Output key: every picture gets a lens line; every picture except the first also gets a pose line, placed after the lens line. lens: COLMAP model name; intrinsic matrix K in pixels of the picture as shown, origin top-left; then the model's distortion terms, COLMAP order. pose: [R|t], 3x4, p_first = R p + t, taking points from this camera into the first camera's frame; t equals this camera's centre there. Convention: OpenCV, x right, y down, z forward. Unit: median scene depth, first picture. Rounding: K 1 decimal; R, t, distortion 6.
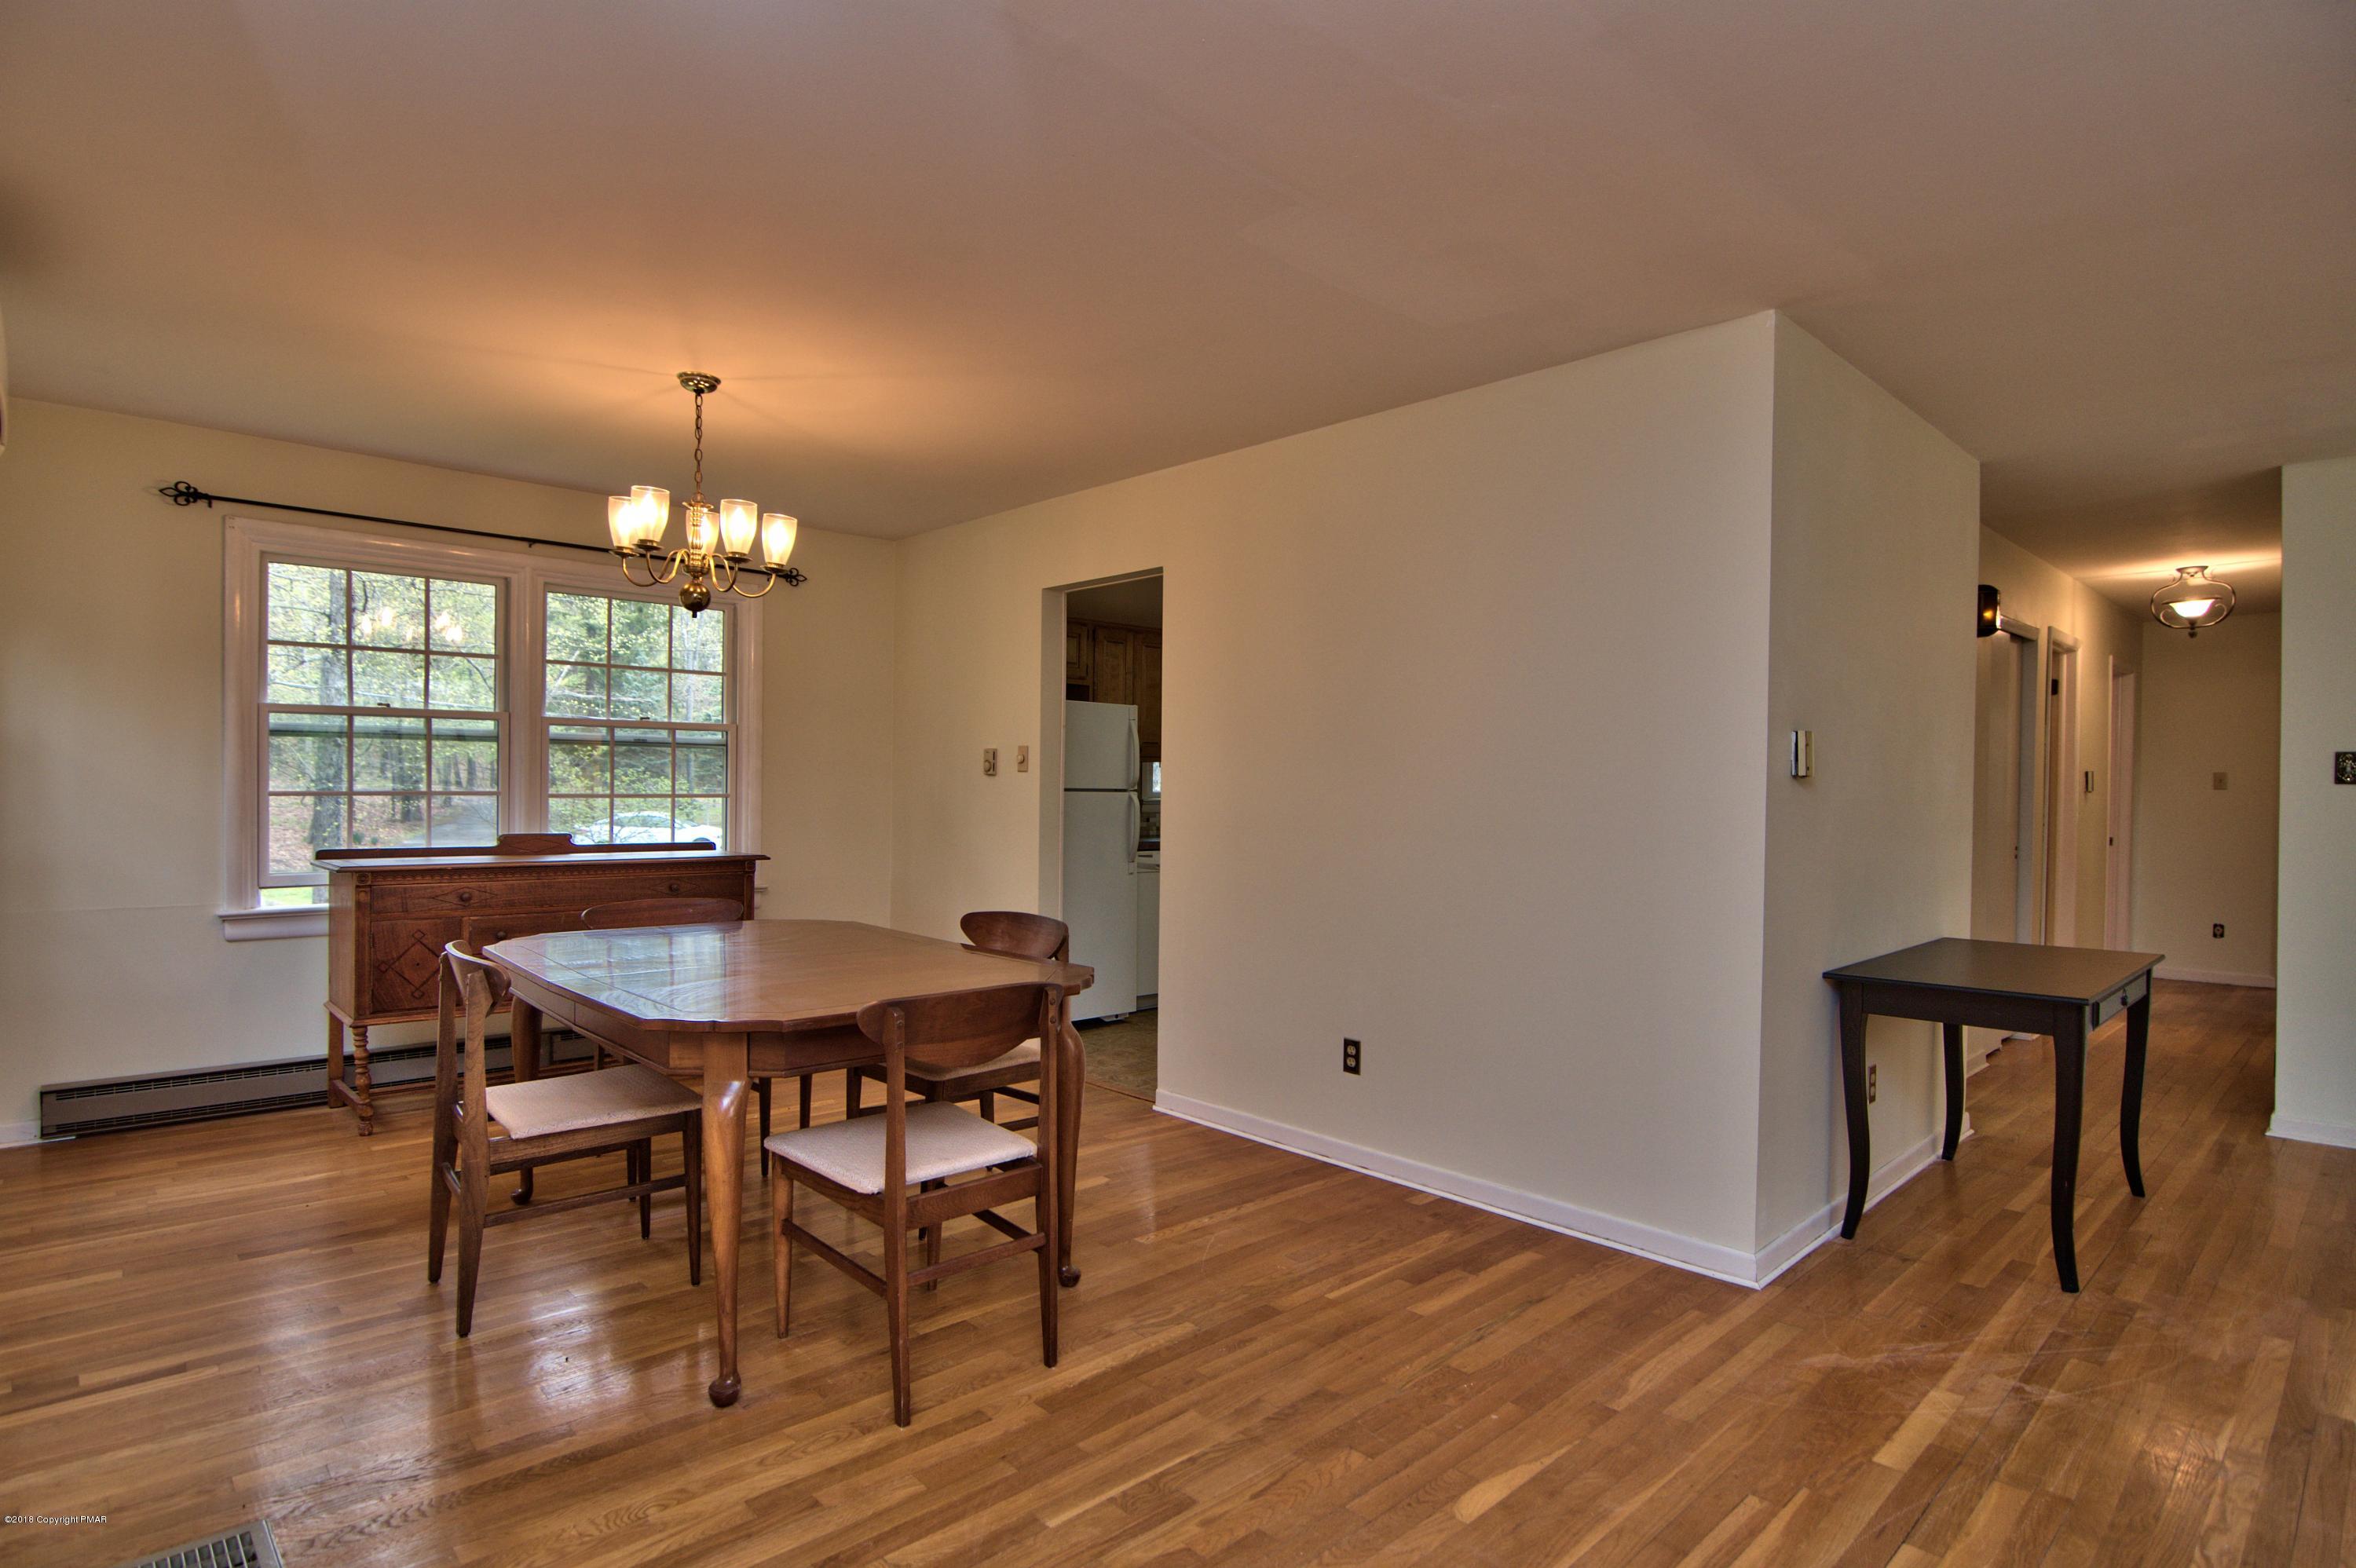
lens RADIAL K [[1190.1, 0, 1153.3], [0, 1190.1, 799.1], [0, 0, 1]] dist [-0.003388, -0.011350]
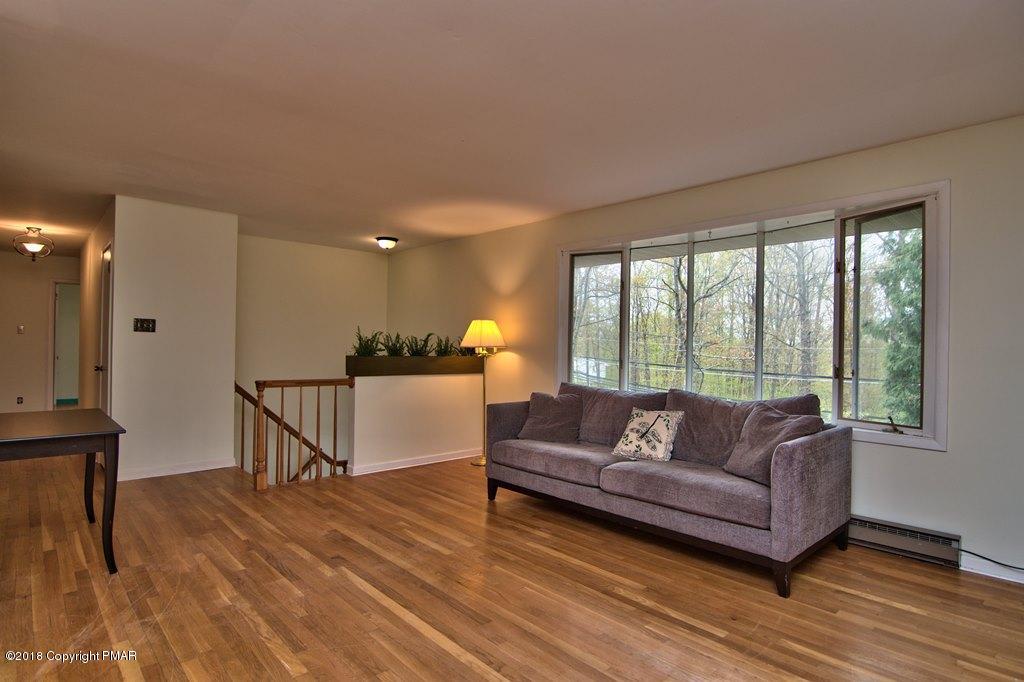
lens RADIAL K [[545.5, 0, 505.5], [0, 545.5, 345.9], [0, 0, 1]] dist [-0.007738, -0.004284]
pose [[0.012124, -0.003419, 0.999921, -0.114095], [-0.007347, 0.999967, 0.003509, 0.007301], [-0.999900, -0.007389, 0.012099, 0.212929]]
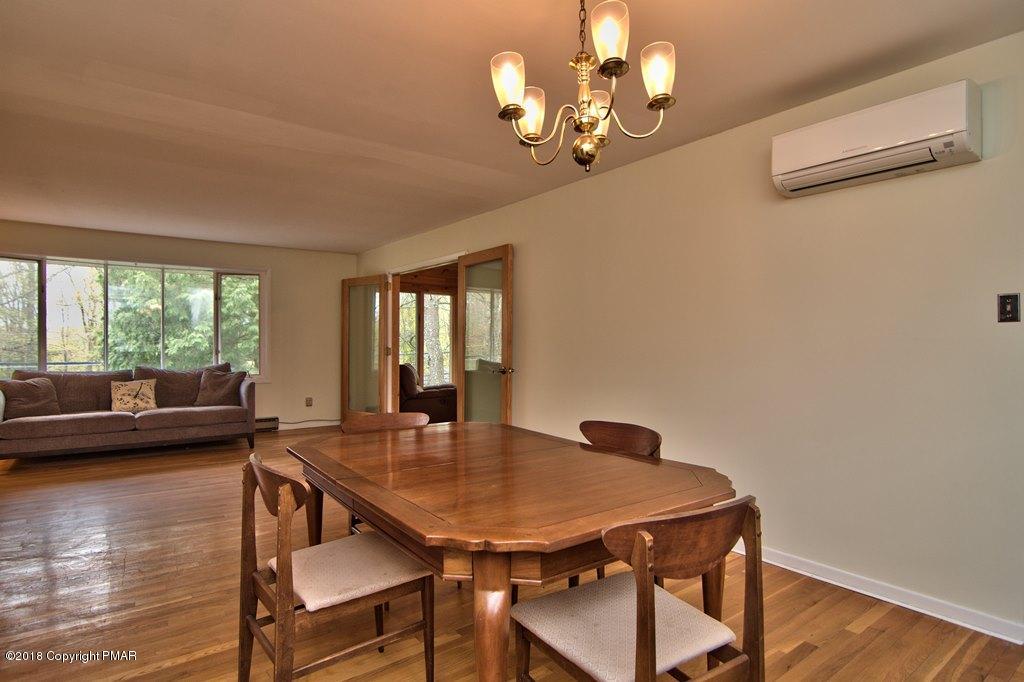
lens RADIAL K [[545.5, 0, 504.5], [0, 545.5, 335.3], [0, 0, 1]] dist [-0.007738, -0.004284]
pose [[-0.993390, -0.012715, 0.114084, -0.307052], [-0.012552, 0.999919, 0.002141, -0.015141], [-0.114102, 0.000695, -0.993469, 1.253340]]
